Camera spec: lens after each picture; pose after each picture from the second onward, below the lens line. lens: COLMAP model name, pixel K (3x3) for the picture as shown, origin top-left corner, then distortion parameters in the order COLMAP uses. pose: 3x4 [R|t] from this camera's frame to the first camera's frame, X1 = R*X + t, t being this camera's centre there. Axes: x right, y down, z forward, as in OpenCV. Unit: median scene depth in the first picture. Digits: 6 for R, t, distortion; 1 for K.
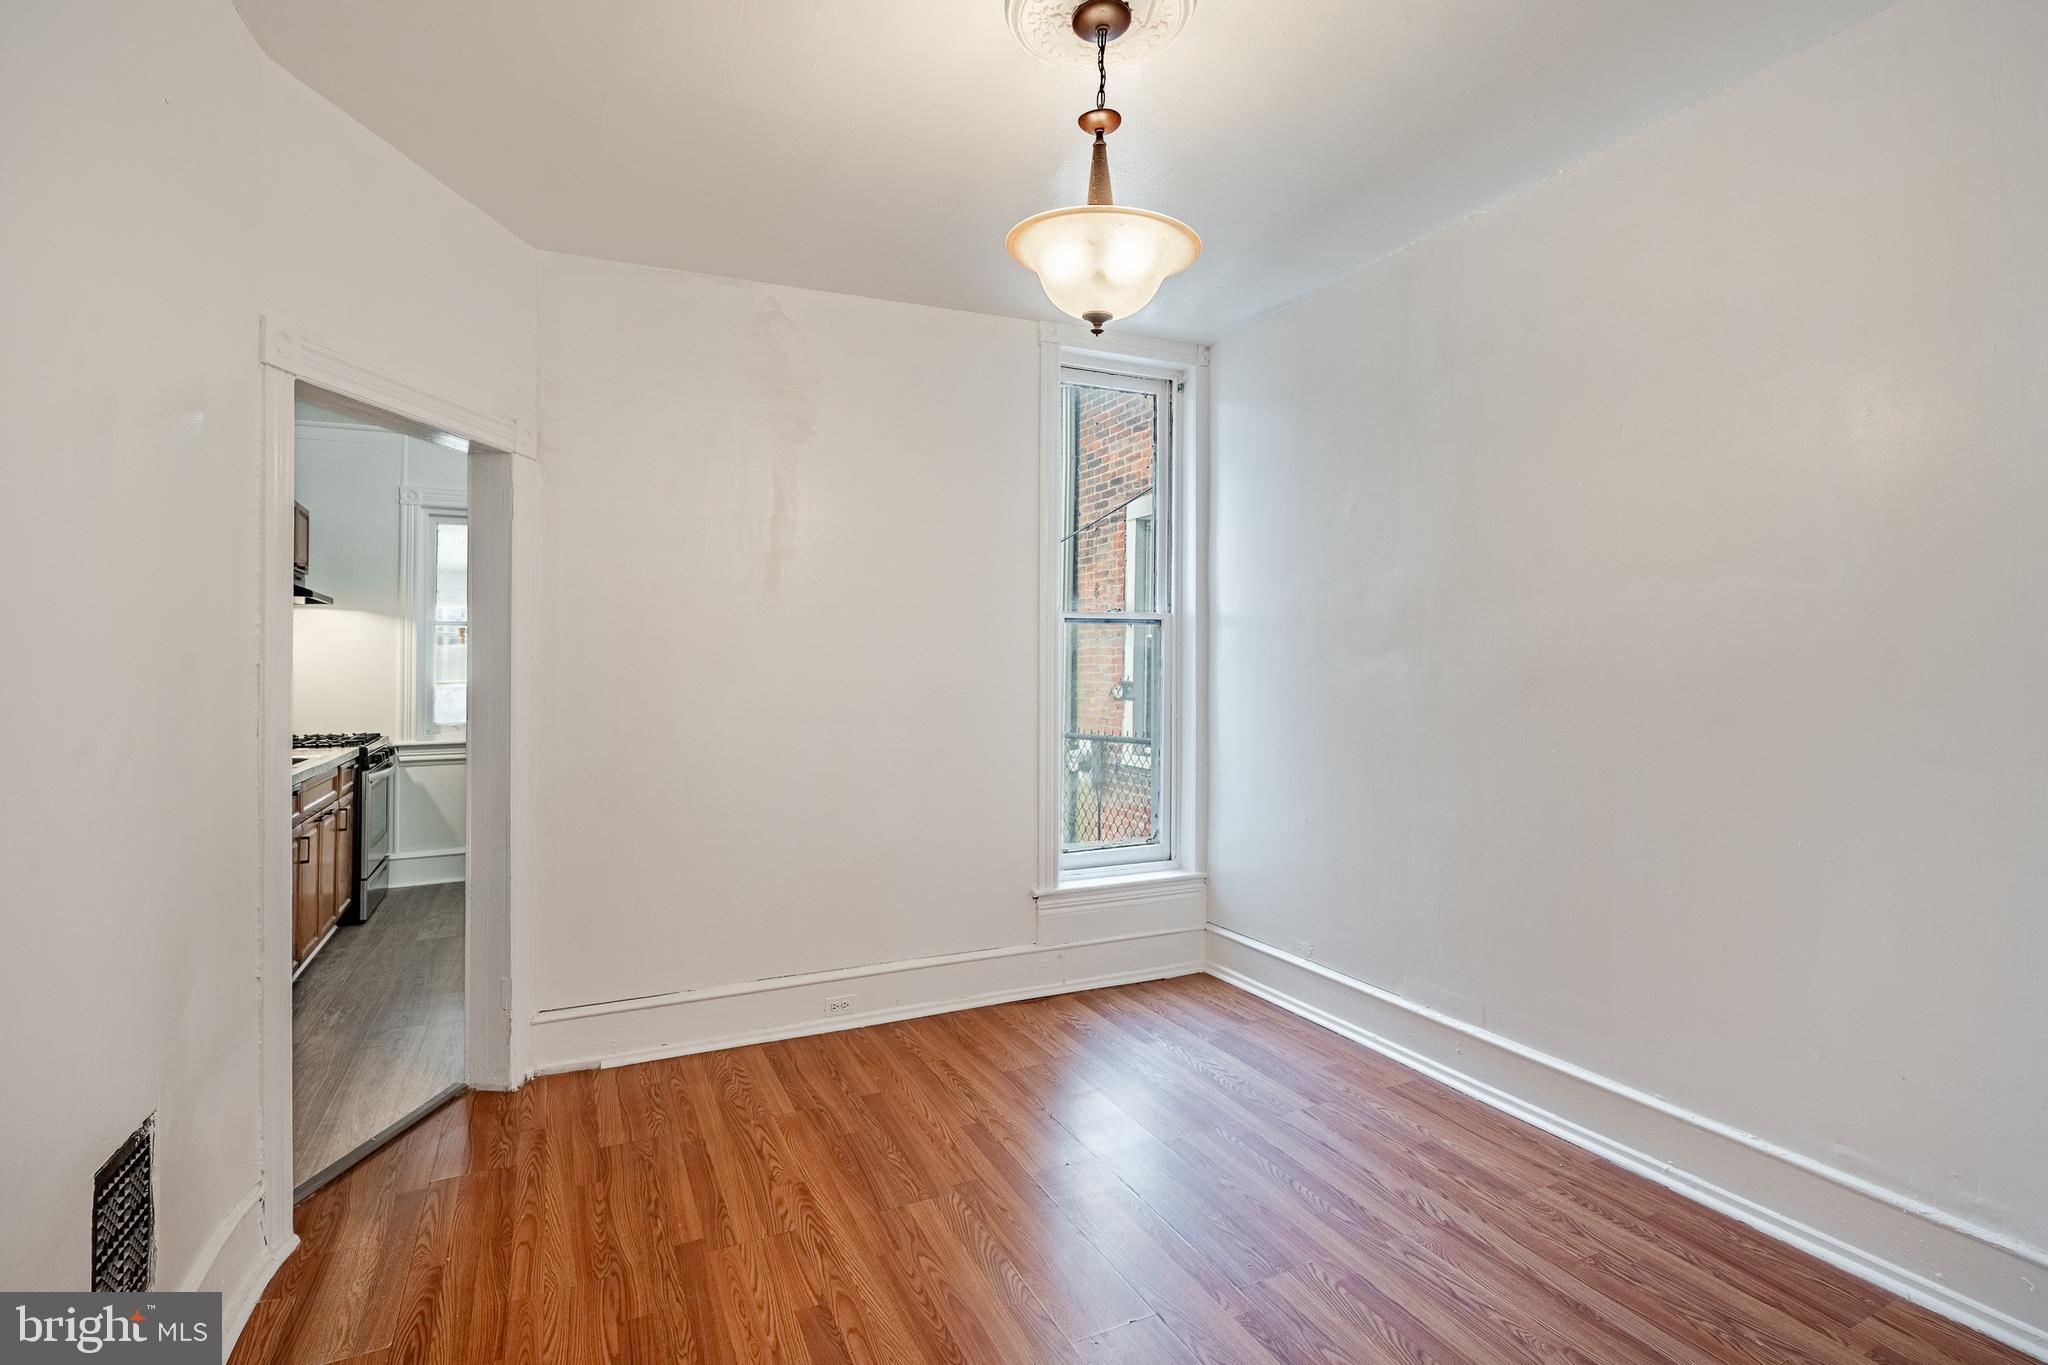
lens RADIAL K [[960.3, 0, 1020.6], [0, 960.3, 652.2], [0, 0, 1]] dist [-0.000517, -0.001413]
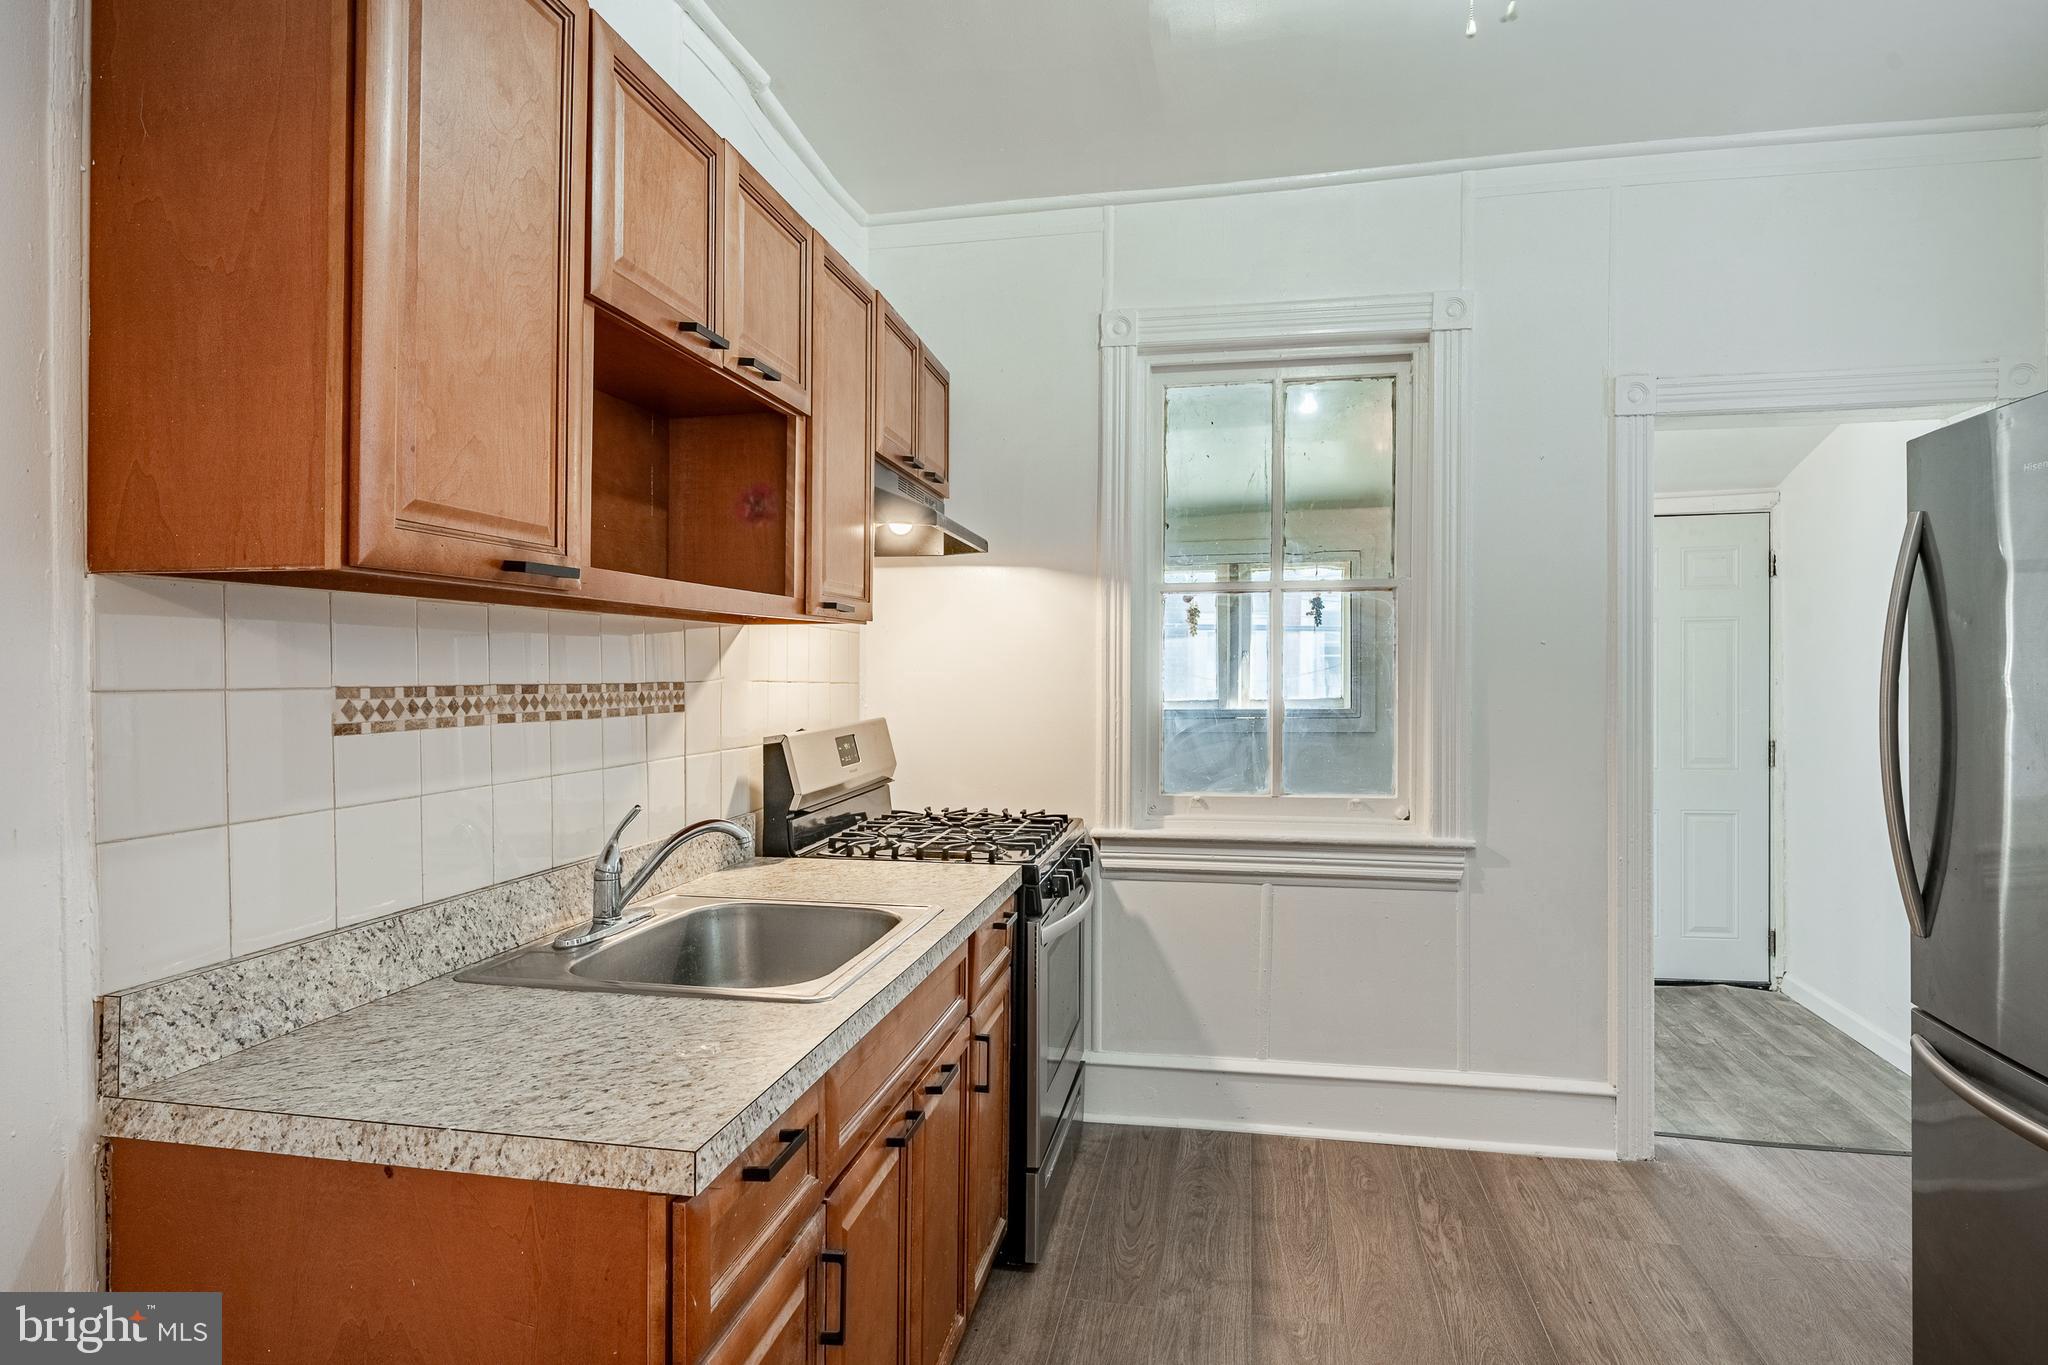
lens RADIAL K [[1125.0, 0, 1009.2], [0, 1125.0, 655.9], [0, 0, 1]] dist [-0.000335, 0.000910]
pose [[0.791540, -0.005114, -0.611096, -0.345270], [0.002795, 0.999985, -0.004749, 0.007160], [0.611111, 0.002051, 0.791542, 0.535195]]
